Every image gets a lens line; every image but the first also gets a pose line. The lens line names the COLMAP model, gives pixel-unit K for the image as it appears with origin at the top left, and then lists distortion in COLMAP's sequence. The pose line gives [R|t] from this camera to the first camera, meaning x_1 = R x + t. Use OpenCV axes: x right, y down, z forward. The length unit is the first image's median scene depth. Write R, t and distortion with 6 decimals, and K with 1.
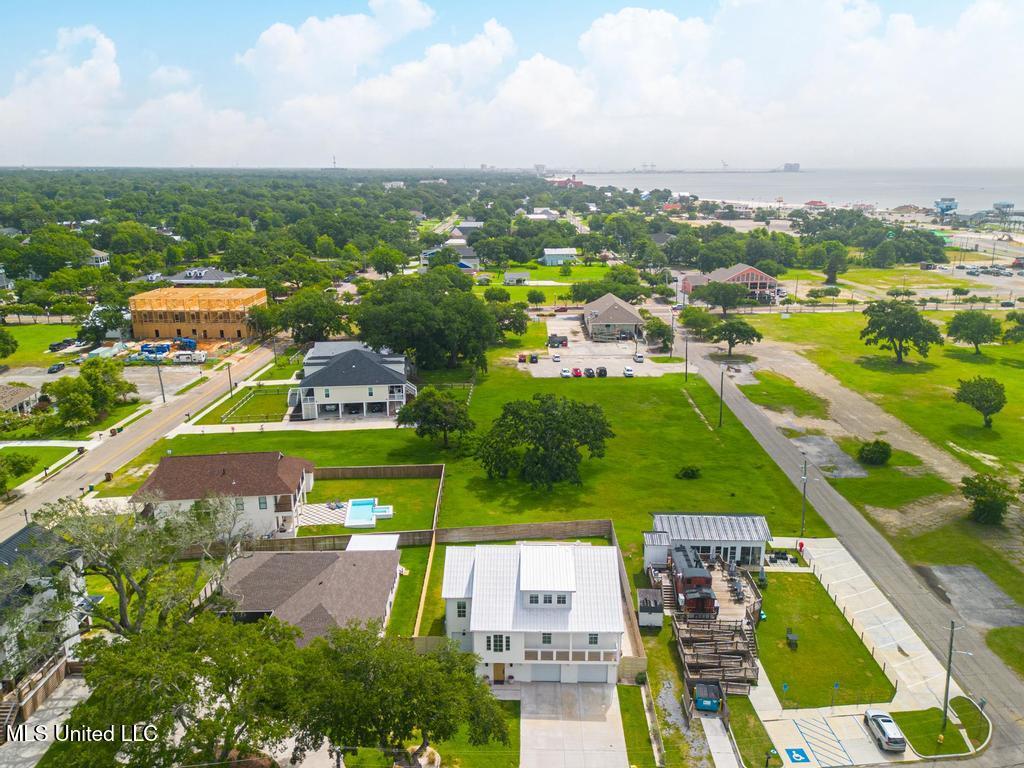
lens RADIAL K [[771.3, 0, 513.9], [0, 771.3, 379.3], [0, 0, 1]] dist [0.069723, -0.069628]
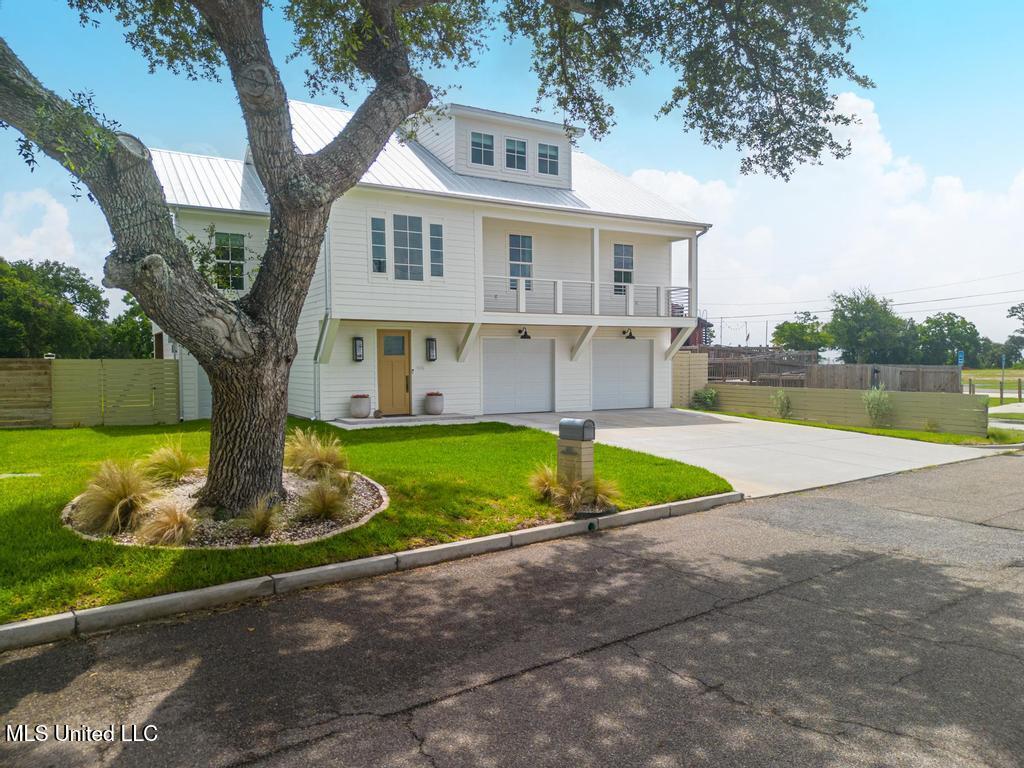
lens RADIAL K [[733.5, 0, 512.0], [0, 733.5, 384.0], [0, 0, 1]] dist [0.057966, -0.058176]
pose [[0.854782, -0.025360, 0.518368, -0.067641], [0.149982, 0.968259, -0.199948, 0.223560], [-0.496844, 0.248657, 0.831454, 0.366137]]
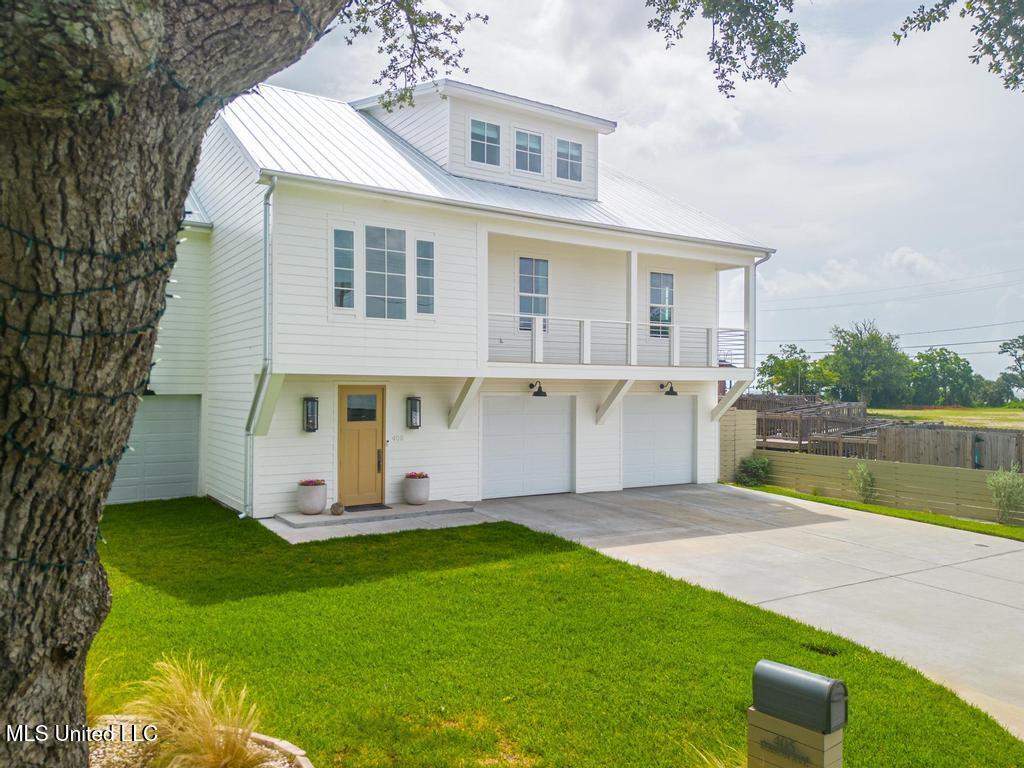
lens RADIAL K [[771.3, 0, 513.9], [0, 771.3, 379.3], [0, 0, 1]] dist [0.069723, -0.069628]
pose [[0.828547, 0.008354, 0.559857, -0.054935], [0.149415, 0.960332, -0.235453, 0.208044], [-0.539616, 0.278734, 0.794432, 0.398527]]
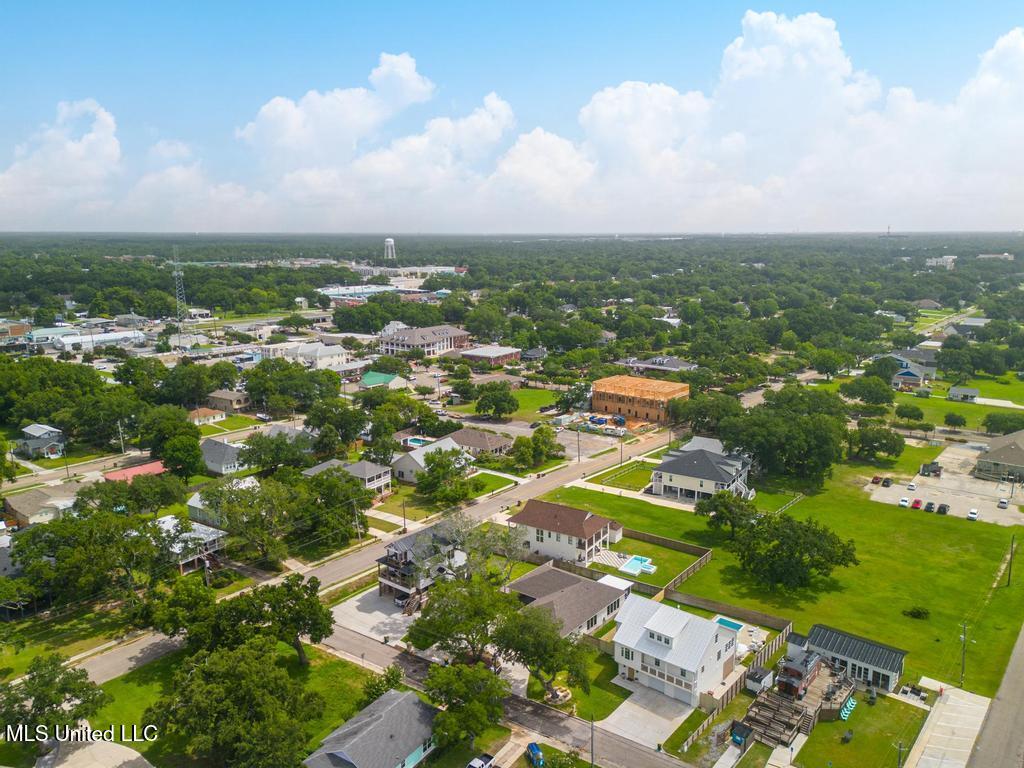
lens RADIAL K [[733.5, 0, 512.0], [0, 733.5, 384.0], [0, 0, 1]] dist [0.057966, -0.058176]
pose [[0.783049, 0.121020, -0.610073, 0.338969], [-0.166794, 0.985818, -0.018528, -0.081424], [0.599179, 0.116265, 0.792128, -0.240443]]
